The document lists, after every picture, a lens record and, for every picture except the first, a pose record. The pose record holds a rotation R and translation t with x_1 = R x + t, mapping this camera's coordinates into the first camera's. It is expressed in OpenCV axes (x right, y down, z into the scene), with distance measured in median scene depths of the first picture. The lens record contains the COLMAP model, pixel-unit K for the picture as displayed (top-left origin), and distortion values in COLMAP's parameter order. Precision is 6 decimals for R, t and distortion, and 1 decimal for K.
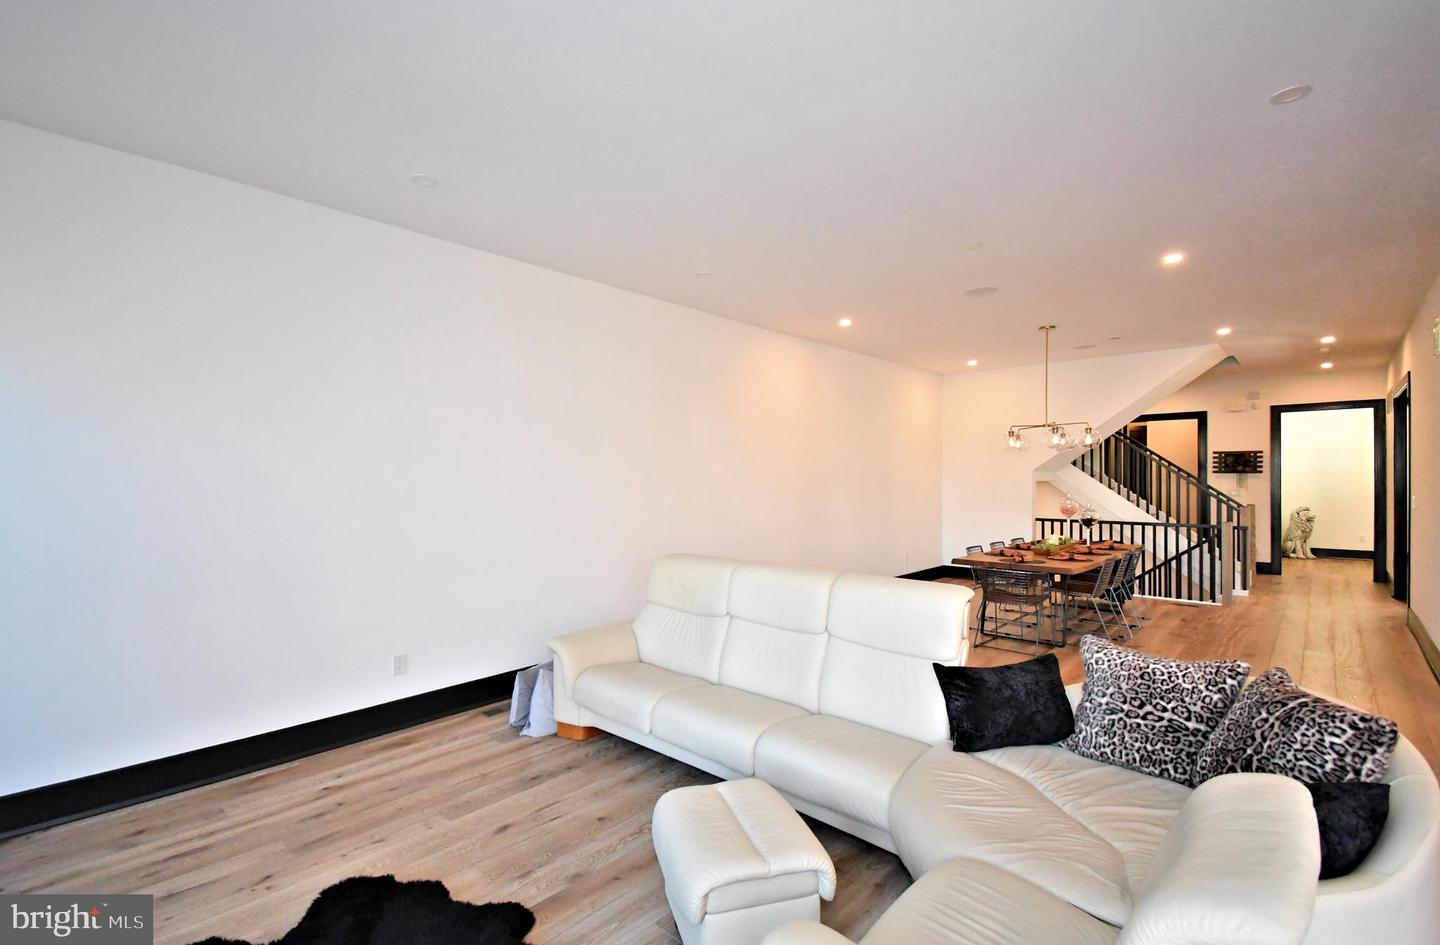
lens RADIAL K [[651.2, 0, 720.0], [0, 651.2, 472.5], [0, 0, 1]] dist [0.023364, 0.000562]
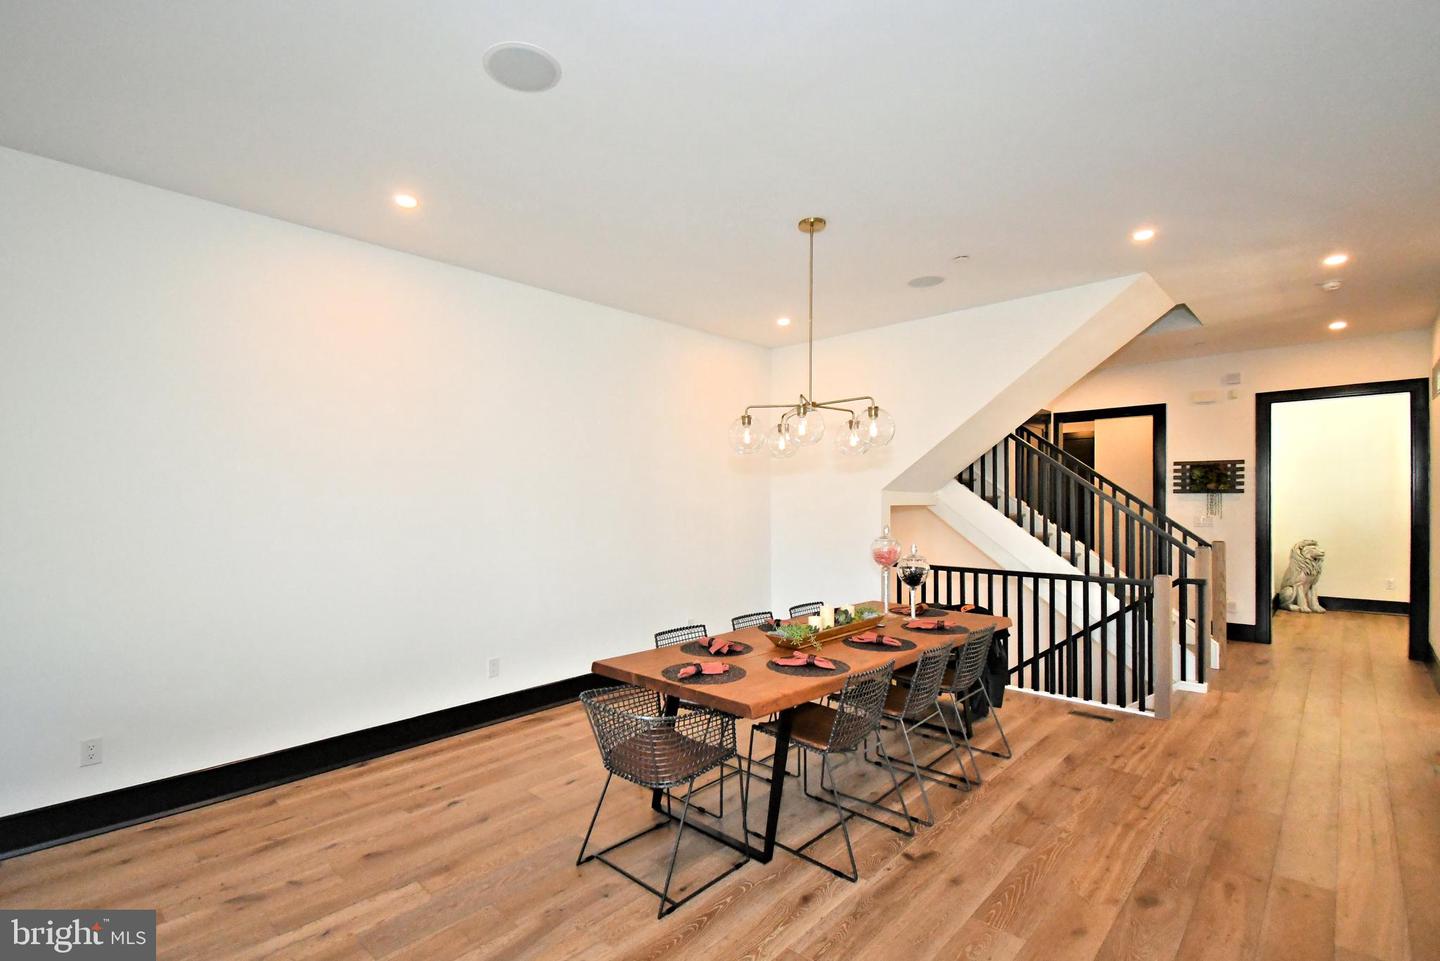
lens RADIAL K [[647.1, 0, 718.5], [0, 647.1, 498.2], [0, 0, 1]] dist [0.011655, -0.000844]
pose [[0.999599, -0.002922, -0.028149, 0.304552], [0.003104, 0.999975, 0.006422, 0.000287], [0.028129, -0.006507, 0.999583, 0.321596]]
